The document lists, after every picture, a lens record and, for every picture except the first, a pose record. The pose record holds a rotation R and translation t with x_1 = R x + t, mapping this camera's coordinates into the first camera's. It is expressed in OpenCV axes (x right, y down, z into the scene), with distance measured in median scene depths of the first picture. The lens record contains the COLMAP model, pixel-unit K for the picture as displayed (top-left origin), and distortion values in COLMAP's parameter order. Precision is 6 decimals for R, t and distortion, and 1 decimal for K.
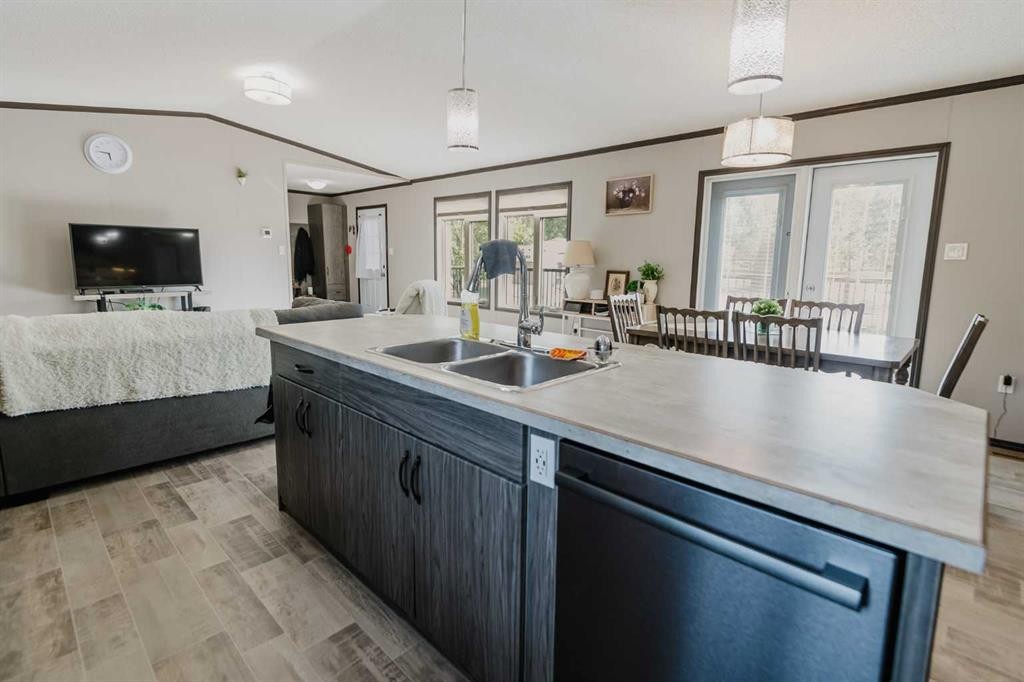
lens RADIAL K [[481.9, 0, 485.0], [0, 481.9, 318.6], [0, 0, 1]] dist [0.015269, -0.010655]
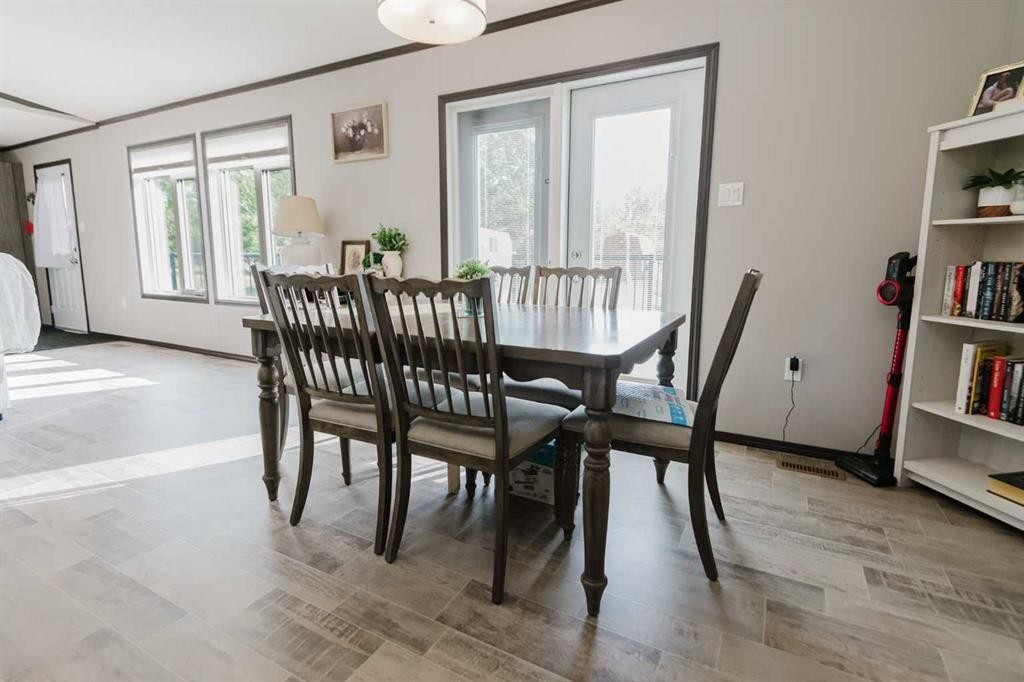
lens RADIAL K [[481.9, 0, 495.2], [0, 481.9, 317.8], [0, 0, 1]] dist [0.015269, -0.010655]
pose [[0.961576, -0.045890, 0.270676, 0.282563], [0.045189, 0.998939, 0.008827, 0.018871], [-0.270794, 0.003744, 0.962630, 0.261436]]
